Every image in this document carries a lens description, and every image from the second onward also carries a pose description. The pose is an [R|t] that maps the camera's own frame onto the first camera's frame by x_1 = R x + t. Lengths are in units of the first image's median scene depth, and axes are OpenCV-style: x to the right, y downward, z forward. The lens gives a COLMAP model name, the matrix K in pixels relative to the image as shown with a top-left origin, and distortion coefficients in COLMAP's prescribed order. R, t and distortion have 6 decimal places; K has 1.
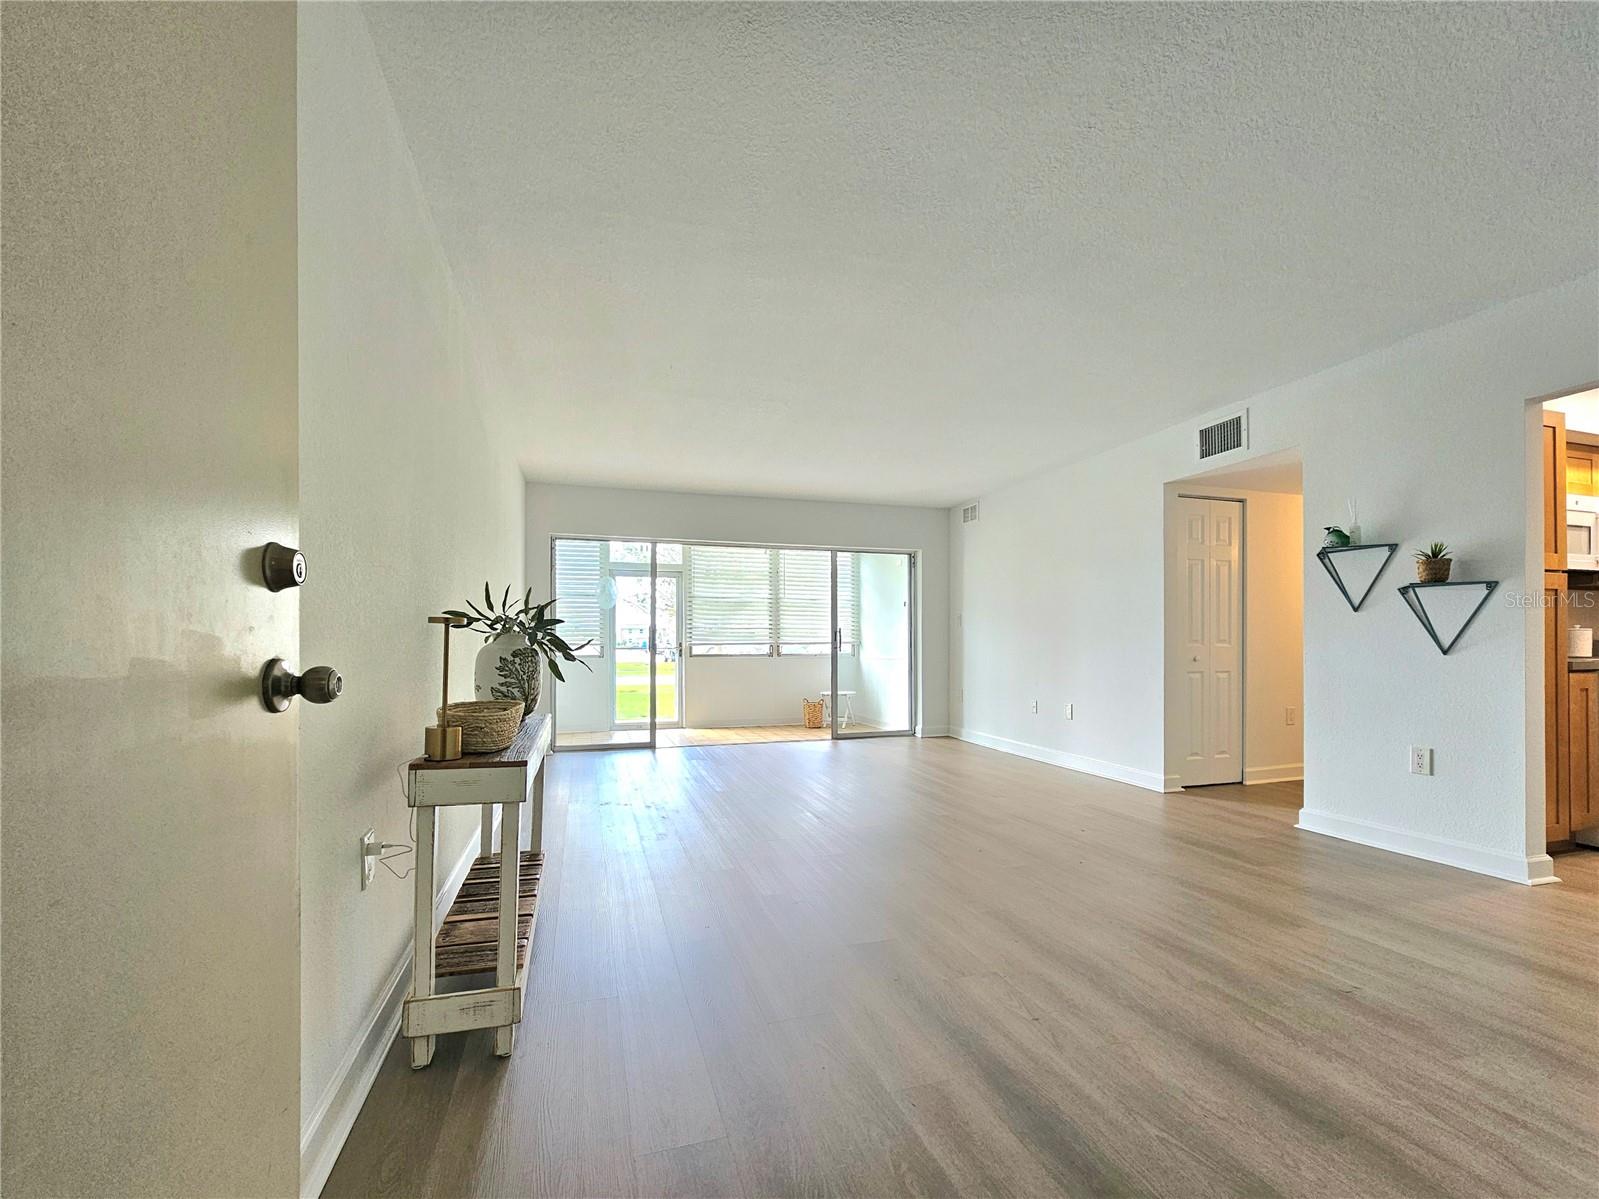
lens RADIAL K [[677.6, 0, 823.4], [0, 677.6, 610.6], [0, 0, 1]] dist [-0.000615, 0.000038]
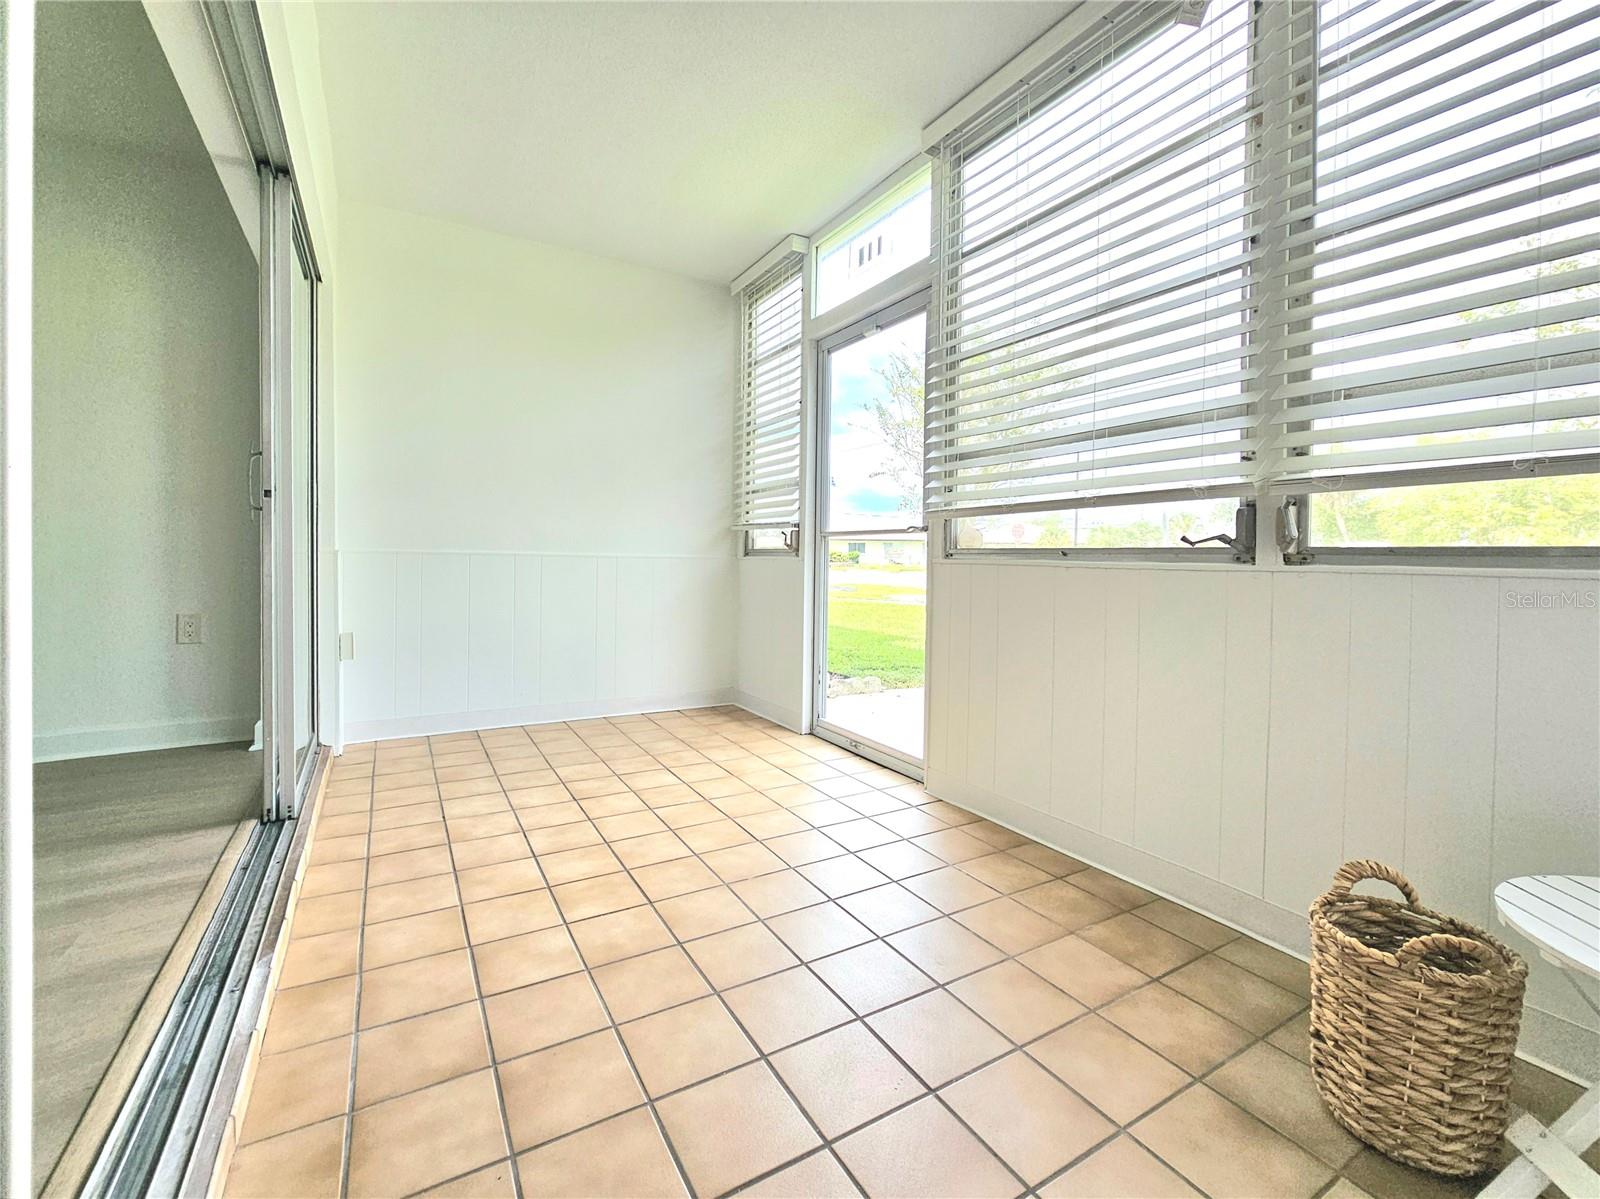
lens RADIAL K [[682.9, 0, 773.6], [0, 682.9, 570.5], [0, 0, 1]] dist [0.001201, 0.000671]
pose [[0.190812, 0.026020, -0.981282, 0.108397], [0.039182, 0.998650, 0.034100, 0.077339], [0.980844, -0.044956, 0.189535, 1.086404]]
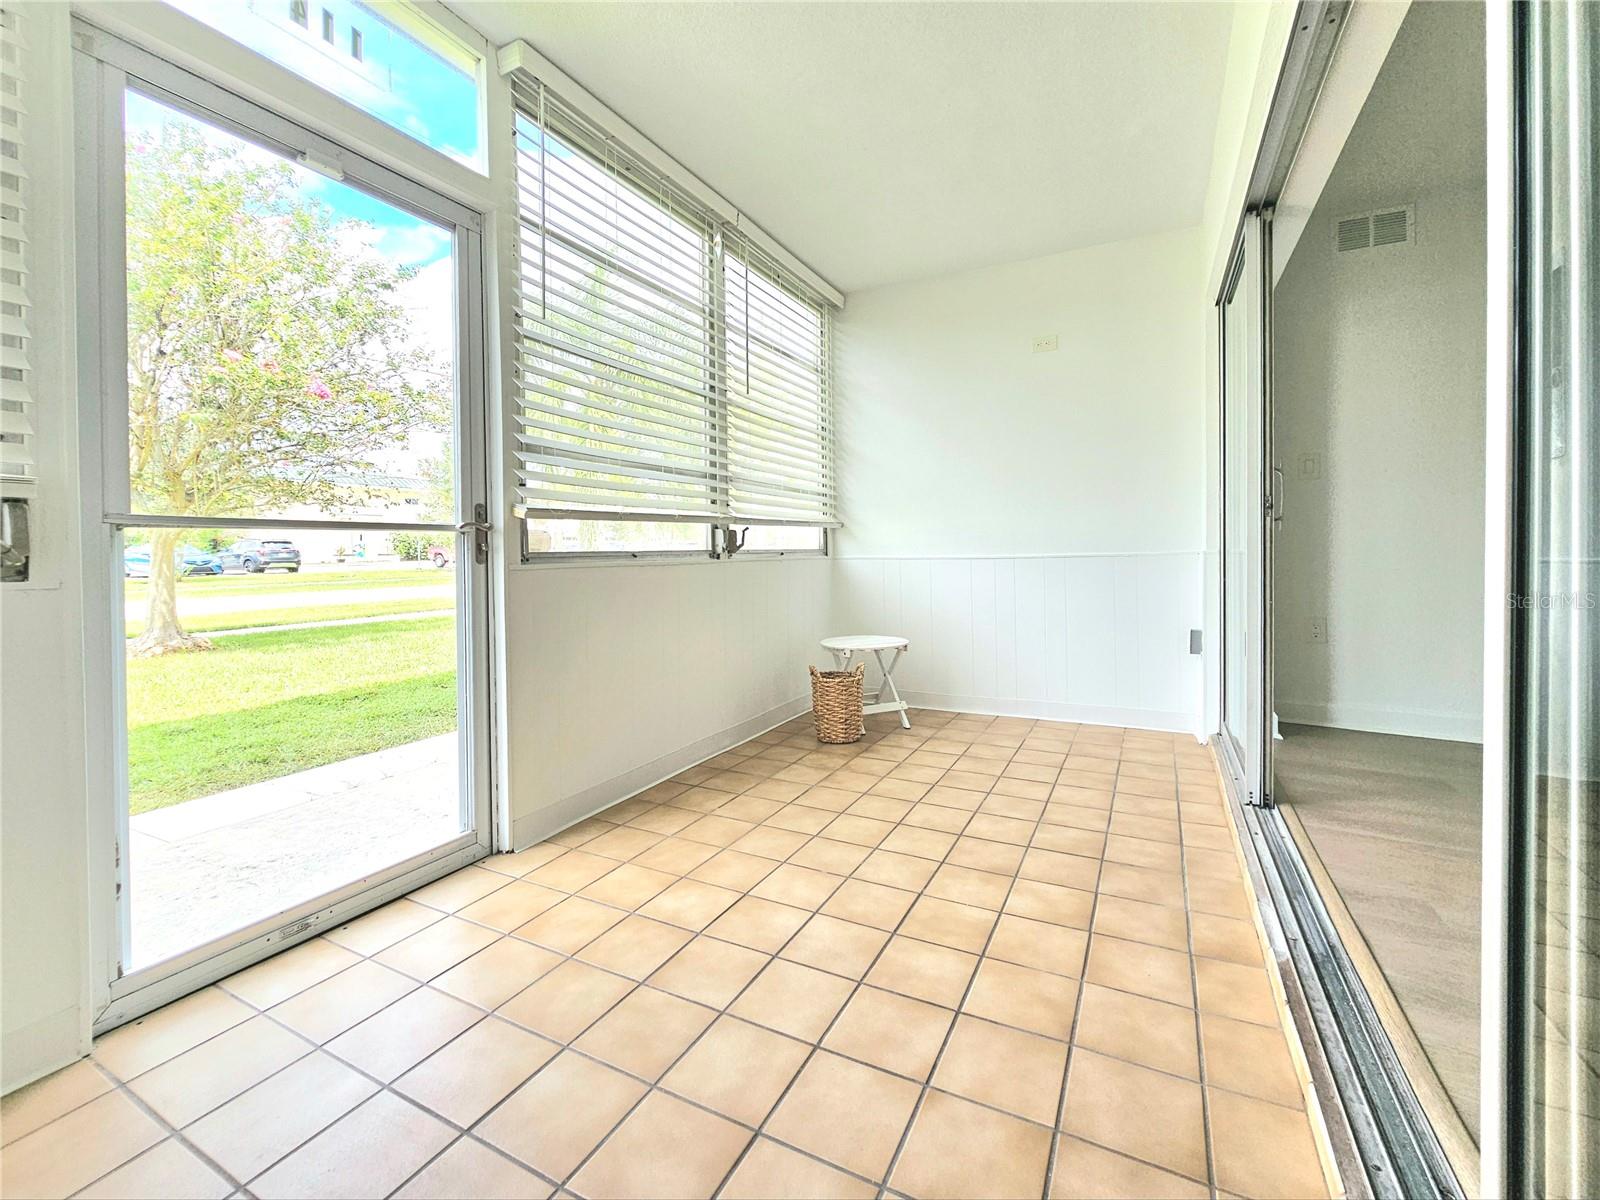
lens RADIAL K [[664.7, 0, 817.9], [0, 664.7, 559.5], [0, 0, 1]] dist [0.001248, 0.000482]
pose [[0.711145, -0.016026, 0.702863, -0.366951], [-0.030601, 0.998087, 0.053719, 0.064066], [-0.702379, -0.059710, 0.709294, 0.932003]]
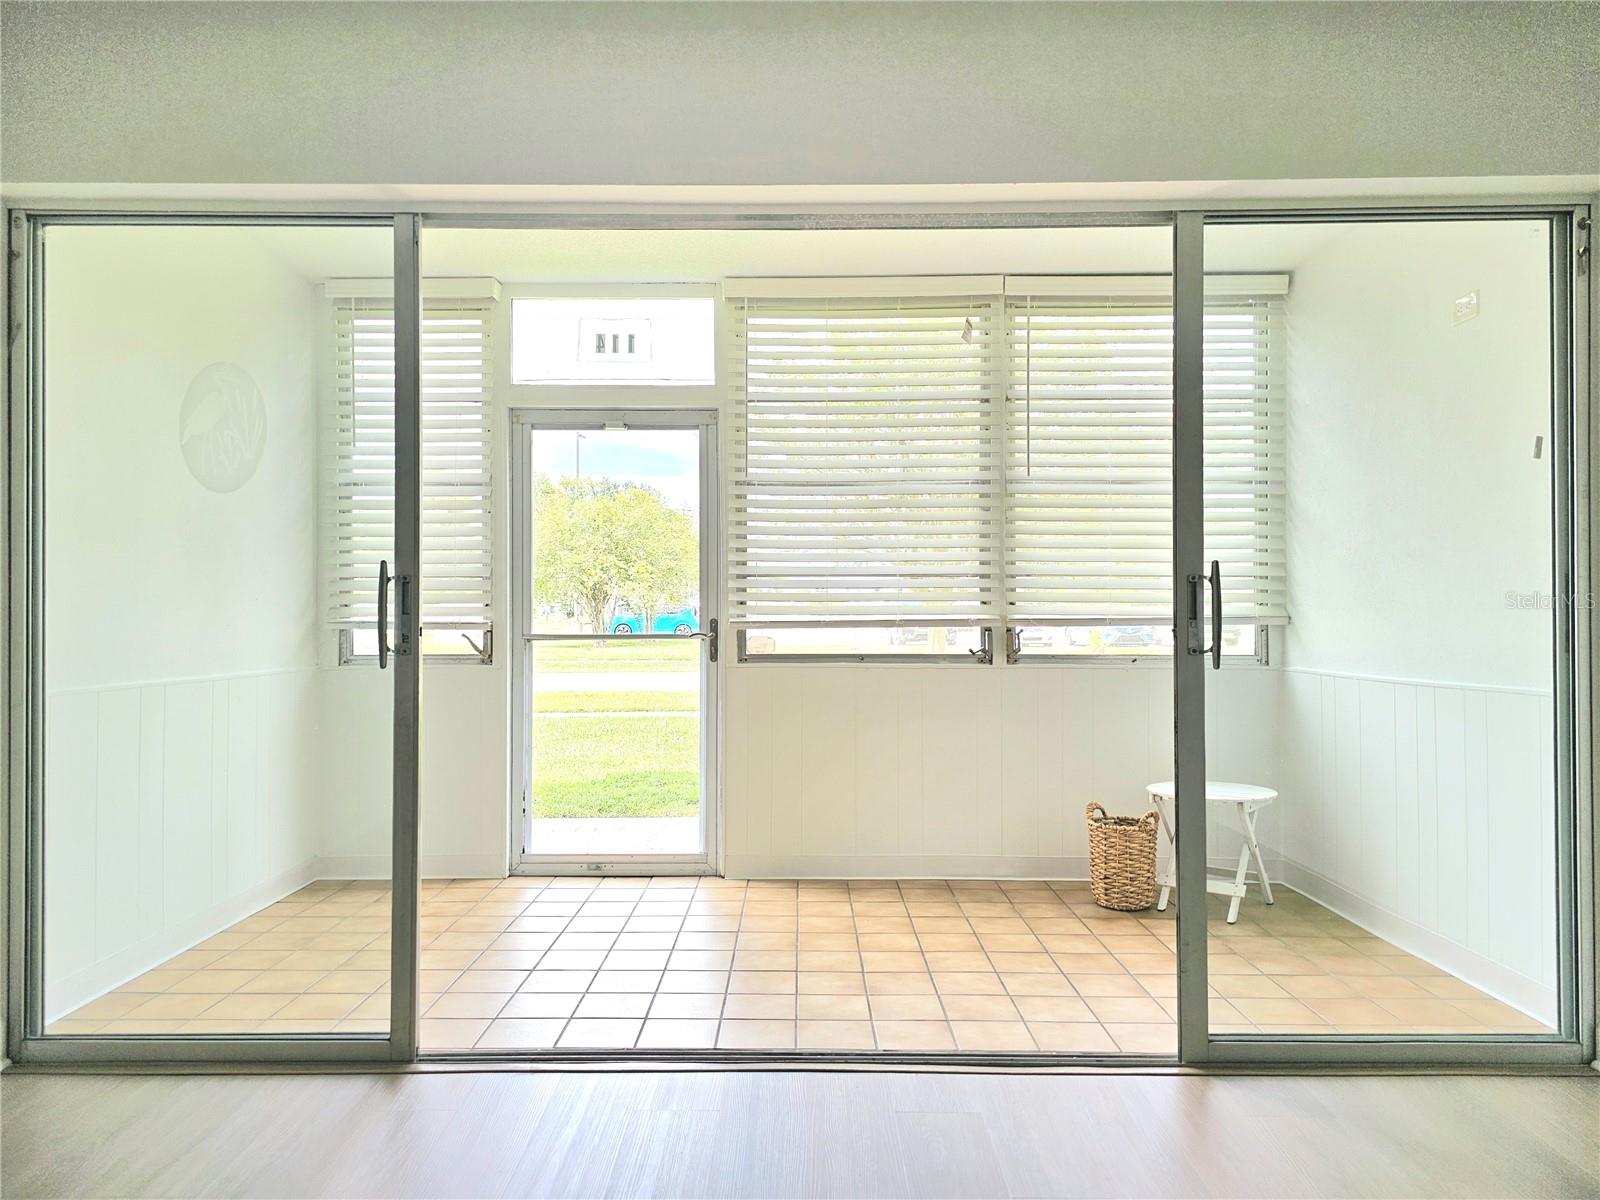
lens RADIAL K [[1124.8, 0, 800.0], [0, 1124.8, 600.0], [0, 0, 1]] dist [0.079161, -0.000710]
pose [[0.946586, -0.000999, -0.322450, 0.016095], [0.014043, 0.999174, 0.038130, 0.021690], [0.322146, -0.040621, 0.945818, 0.601452]]
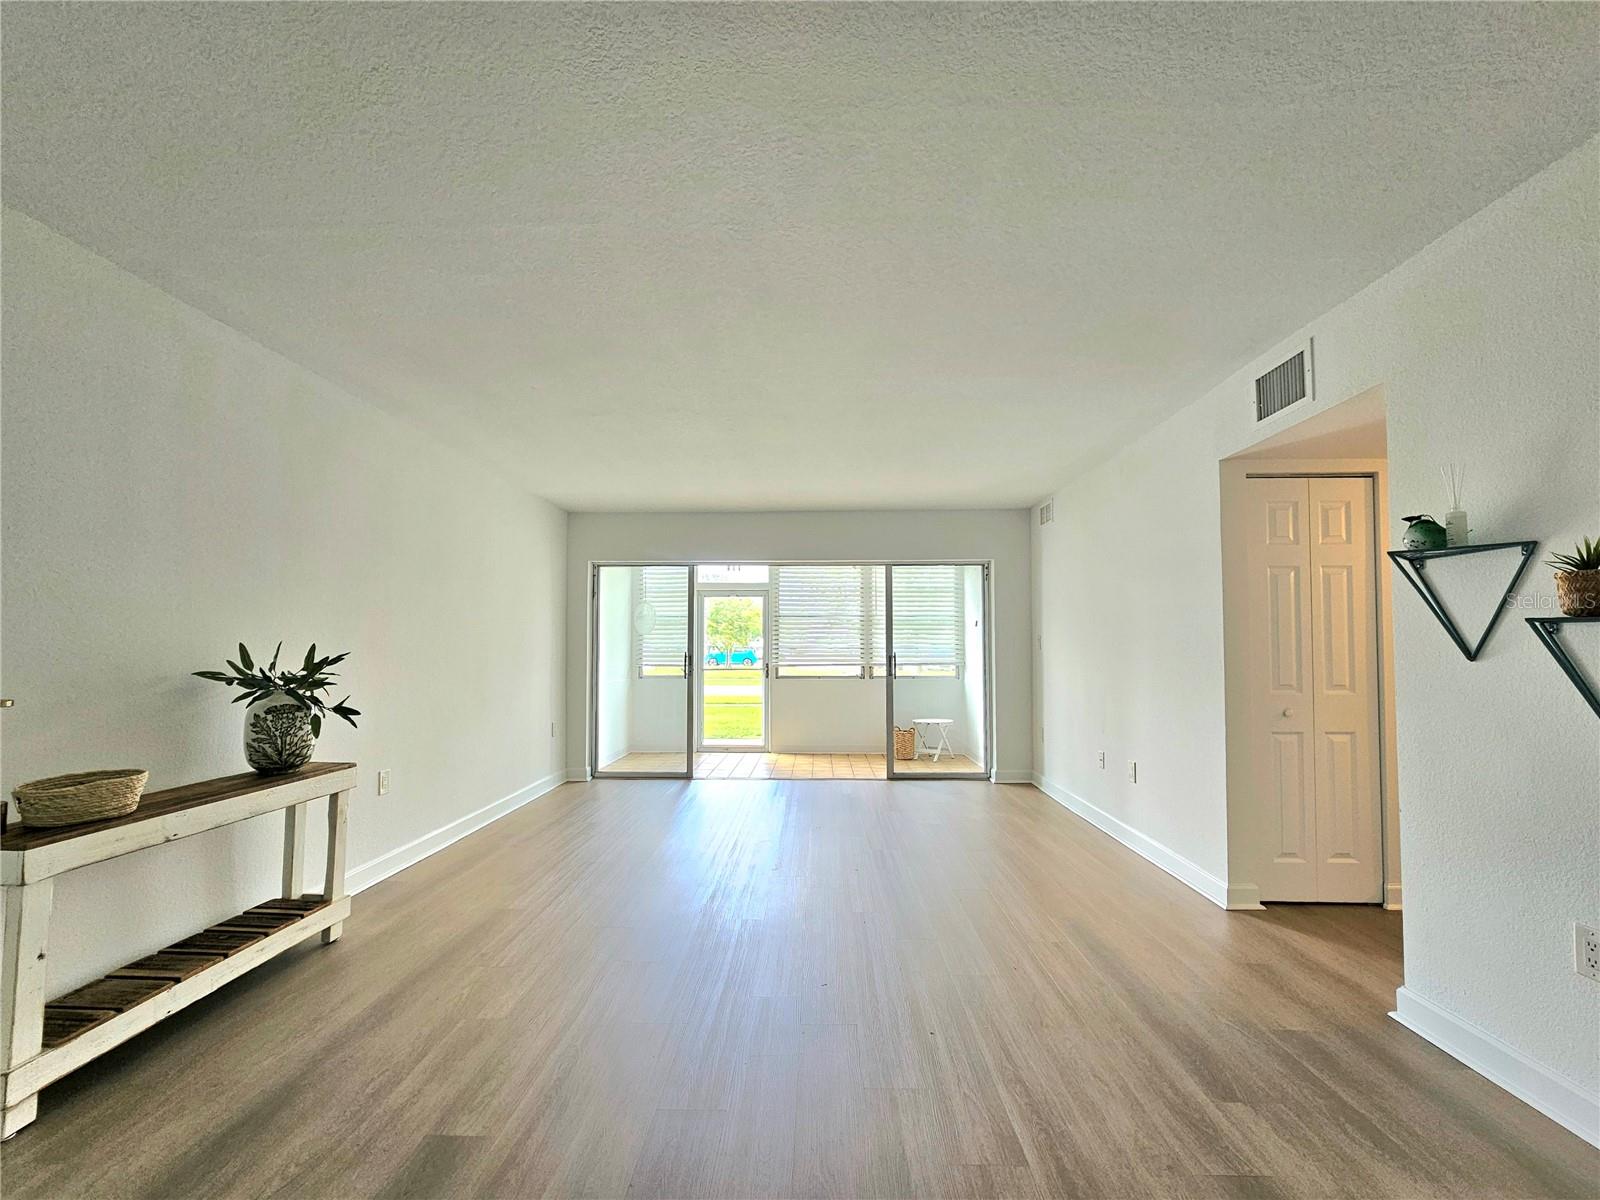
lens RADIAL K [[679.4, 0, 800.0], [0, 679.4, 600.0], [0, 0, 1]] dist [-0.009151, 0.000411]
pose [[0.937246, -0.022408, -0.347948, 0.218038], [0.013849, 0.999538, -0.027065, -0.020183], [0.348394, 0.020548, 0.937123, 0.127624]]
